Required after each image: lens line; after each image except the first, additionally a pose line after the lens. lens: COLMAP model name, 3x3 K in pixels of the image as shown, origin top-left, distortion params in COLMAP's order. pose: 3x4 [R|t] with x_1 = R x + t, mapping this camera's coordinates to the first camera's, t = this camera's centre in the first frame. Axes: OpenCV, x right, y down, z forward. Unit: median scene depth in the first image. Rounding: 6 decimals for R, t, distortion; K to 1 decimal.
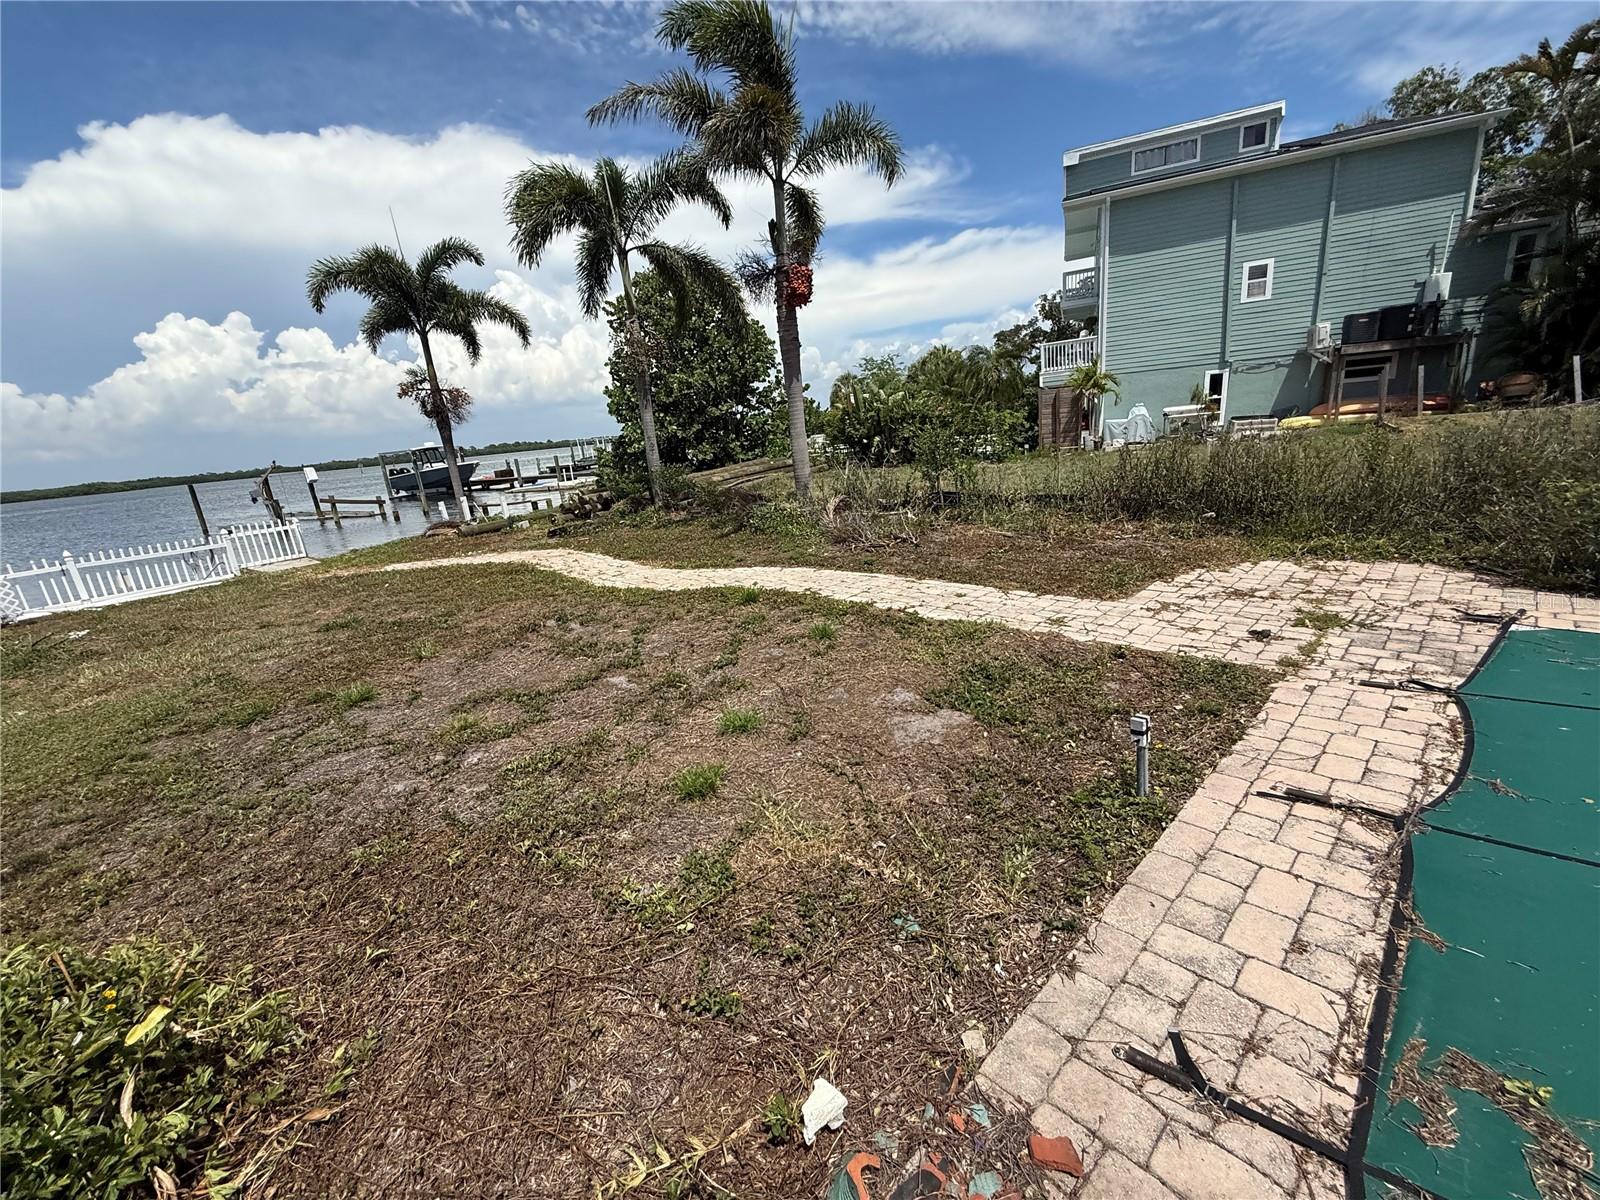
lens RADIAL K [[639.9, 0, 796.2], [0, 639.9, 599.7], [0, 0, 1]] dist [0.000933, 0.000519]
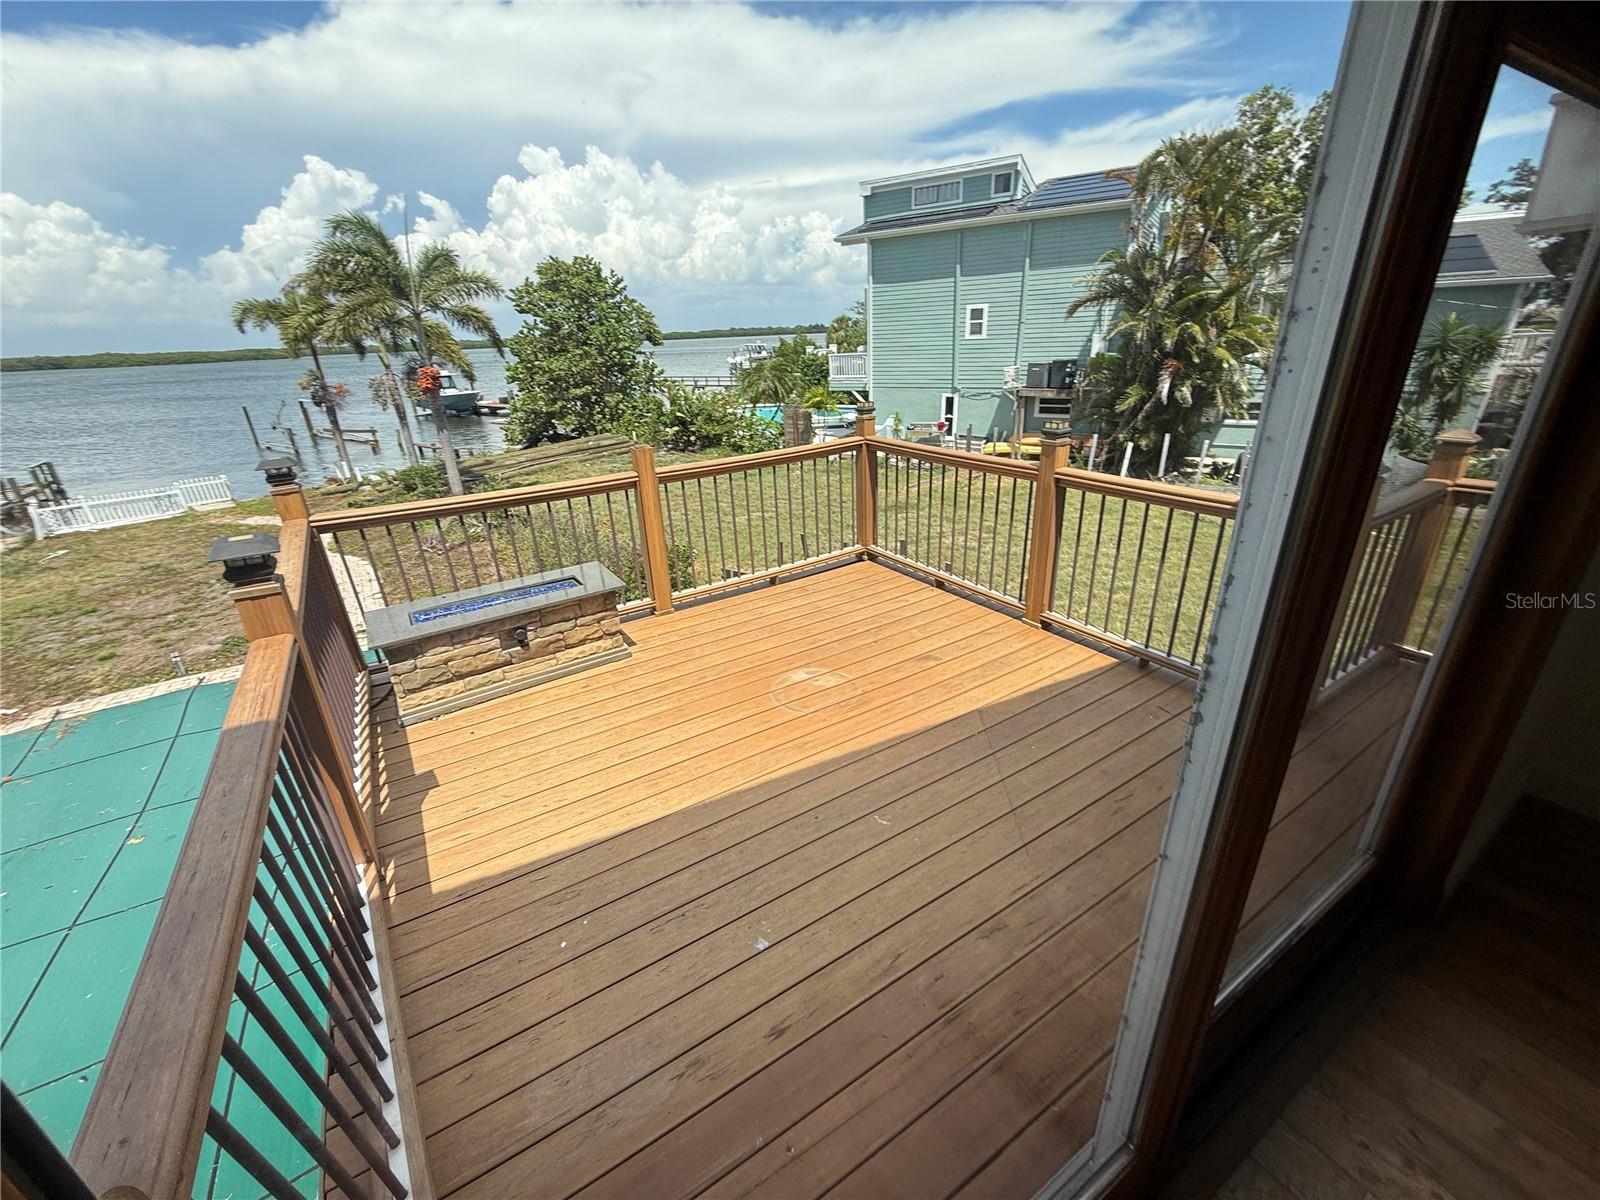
lens RADIAL K [[639.9, 0, 796.2], [0, 639.9, 599.7], [0, 0, 1]] dist [0.000933, 0.000519]
pose [[0.983532, 0.114252, -0.140040, 1.107217], [-0.094257, 0.985378, 0.141933, -0.234543], [0.154209, -0.126396, 0.979920, -0.474624]]
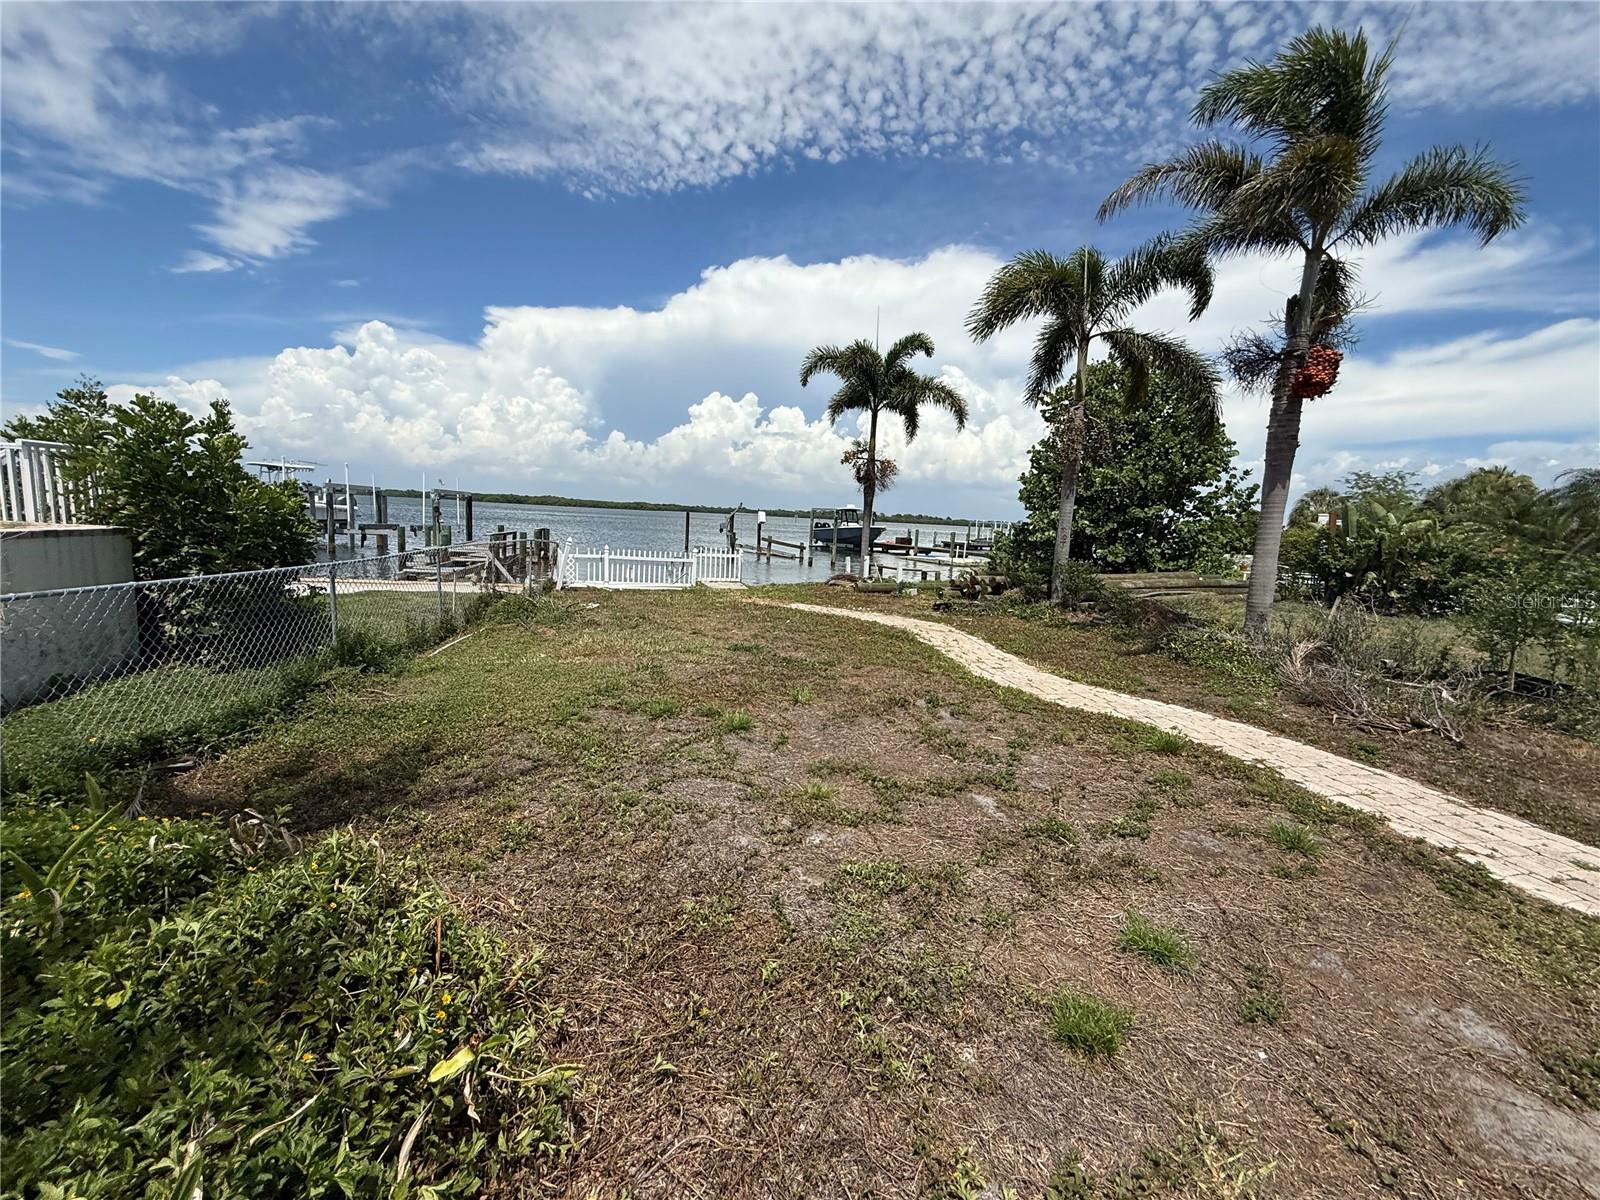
lens RADIAL K [[639.9, 0, 796.2], [0, 639.9, 599.7], [0, 0, 1]] dist [0.000933, 0.000519]
pose [[0.821152, 0.206211, -0.532154, -0.040622], [-0.271447, 0.961337, -0.046342, -0.009793], [0.502023, 0.182506, 0.845379, 0.055597]]
